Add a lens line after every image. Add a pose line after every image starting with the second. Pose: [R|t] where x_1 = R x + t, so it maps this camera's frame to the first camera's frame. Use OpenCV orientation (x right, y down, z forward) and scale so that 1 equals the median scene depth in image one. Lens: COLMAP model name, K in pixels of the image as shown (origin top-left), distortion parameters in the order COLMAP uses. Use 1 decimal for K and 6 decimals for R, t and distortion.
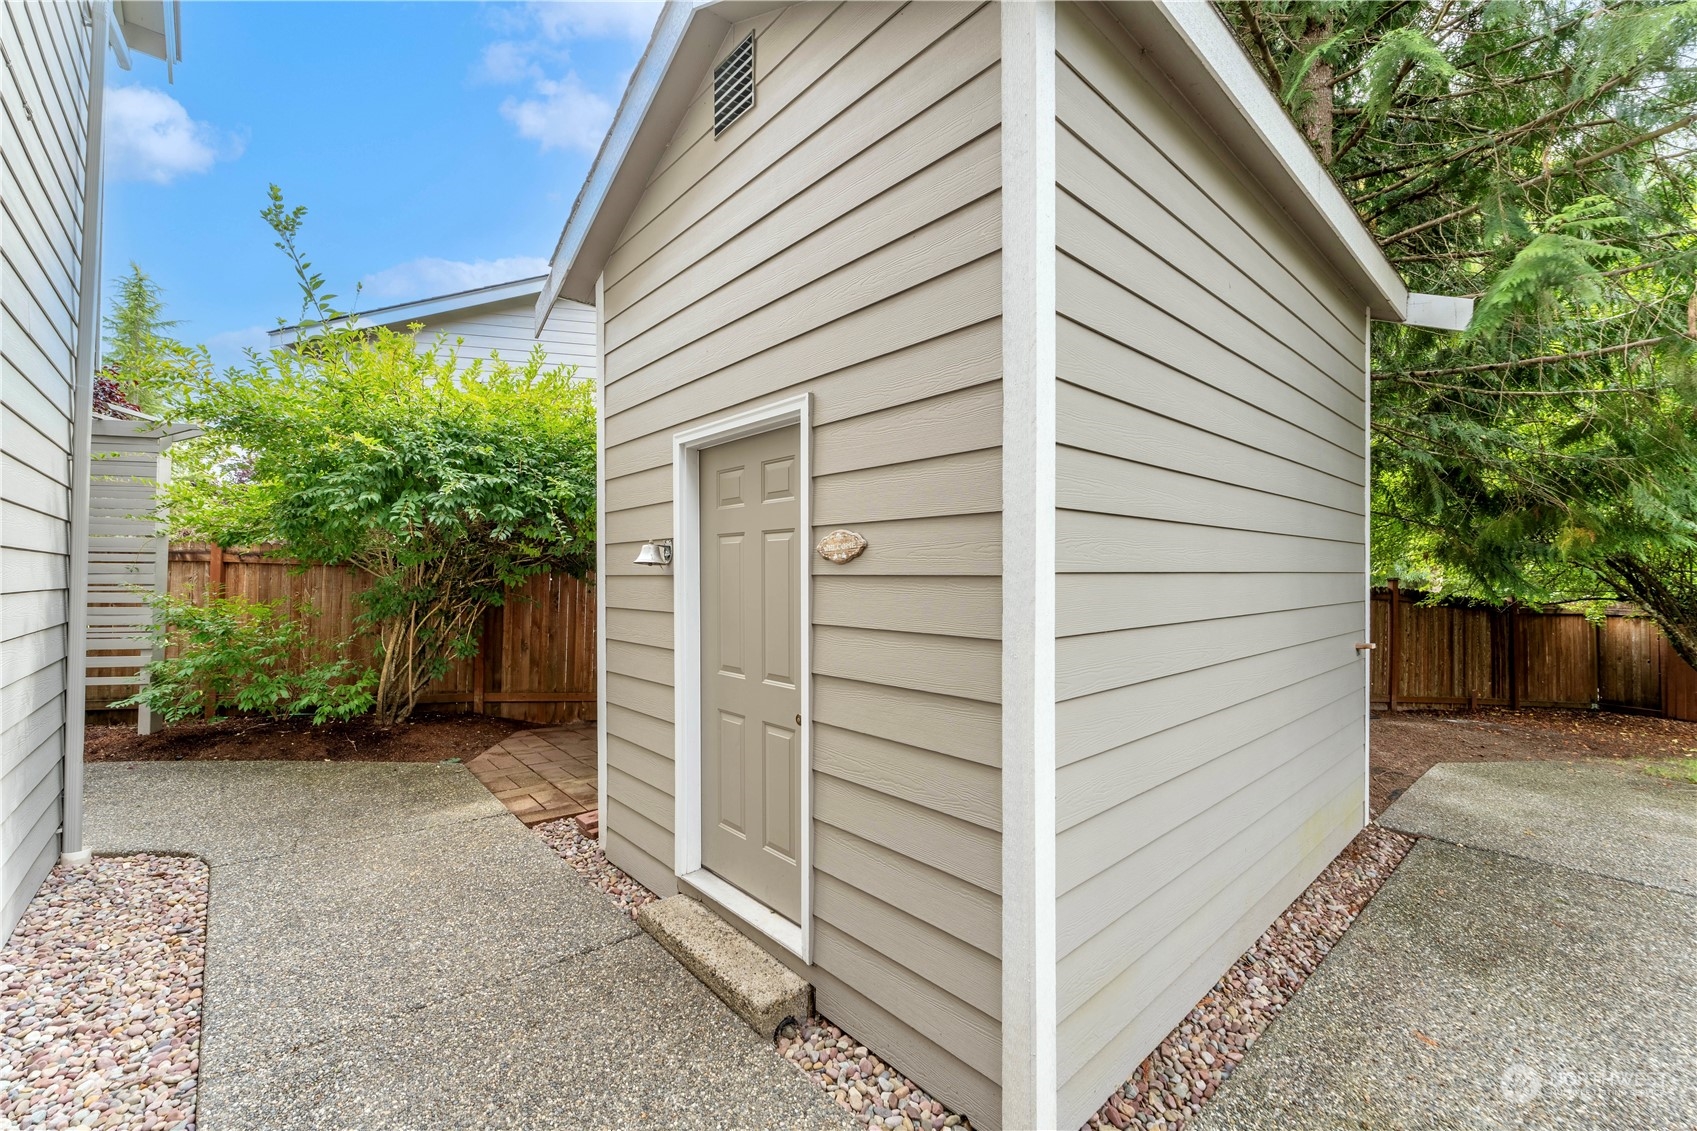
lens RADIAL K [[707.2, 0, 845.9], [0, 707.2, 568.6], [0, 0, 1]] dist [-0.000448, 0.000302]
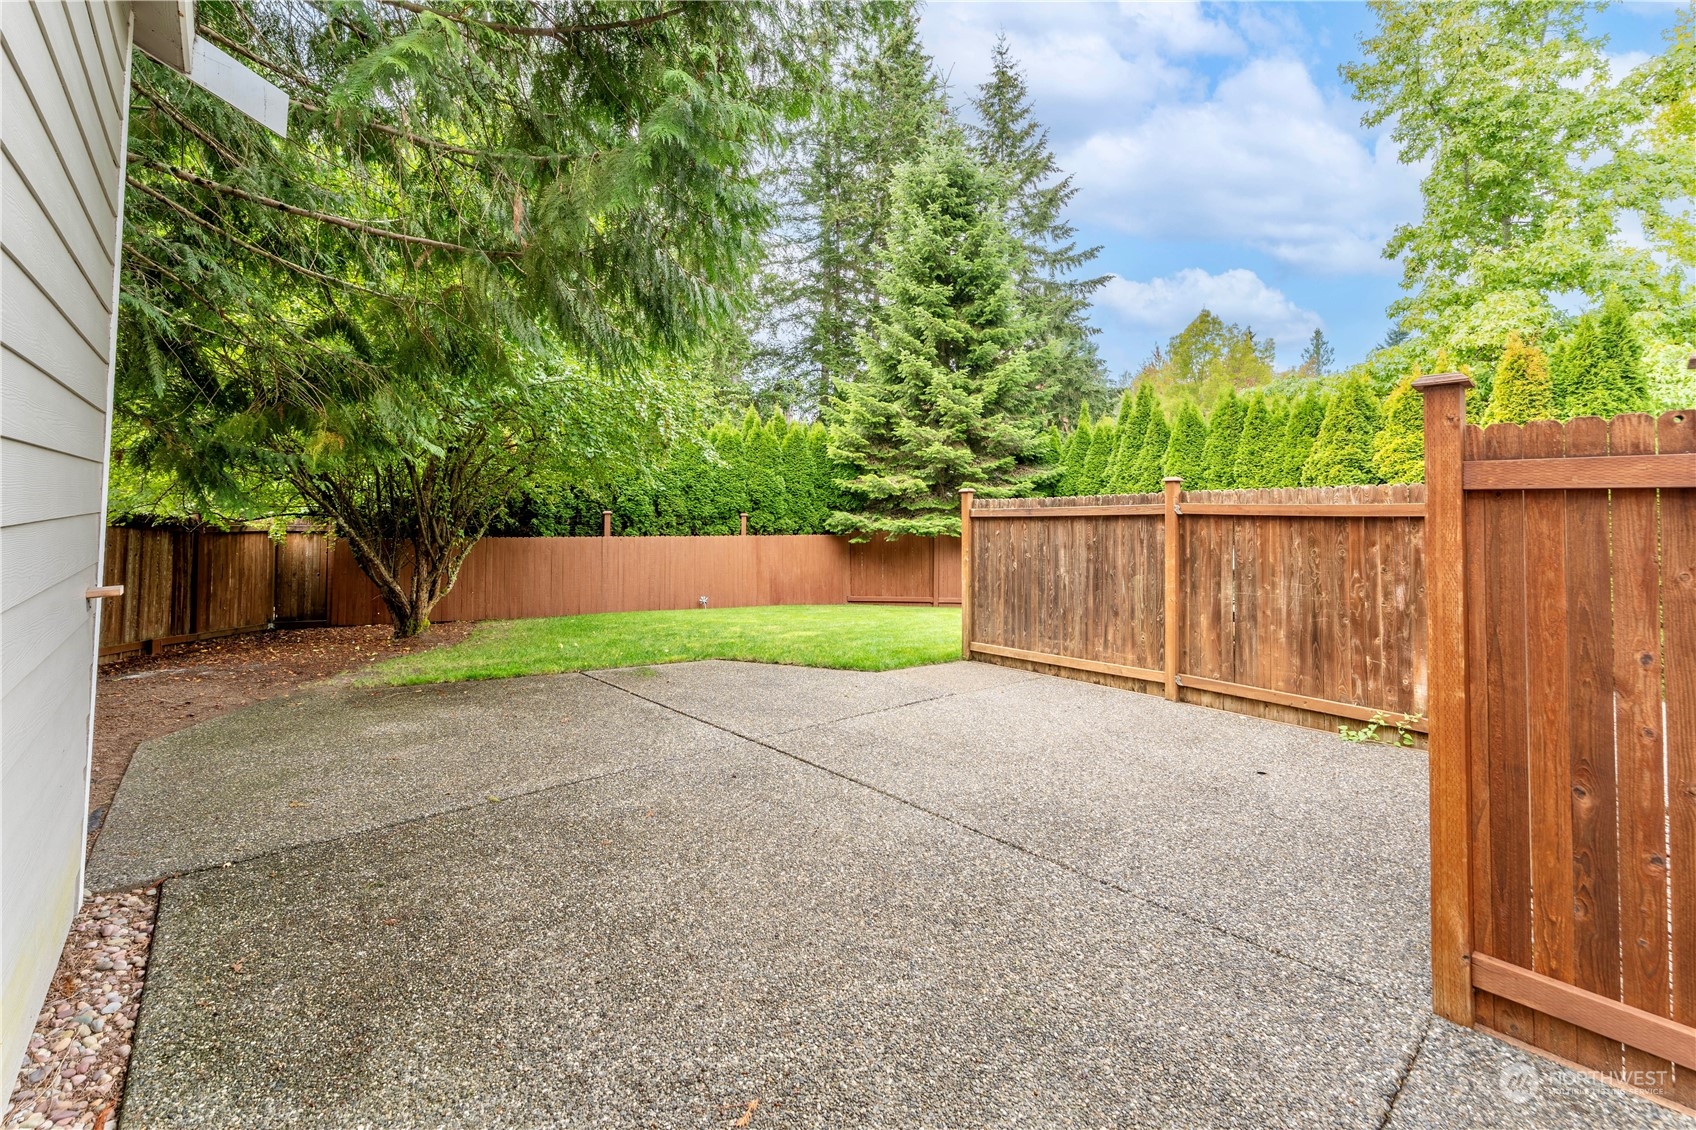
lens RADIAL K [[706.8, 0, 814.4], [0, 706.8, 489.3], [0, 0, 1]] dist [-0.000448, 0.000302]
pose [[0.020766, 0.030562, 0.999317, 0.107358], [-0.026733, 0.999192, -0.030002, 0.017538], [-0.999427, -0.026092, 0.021566, 0.253201]]
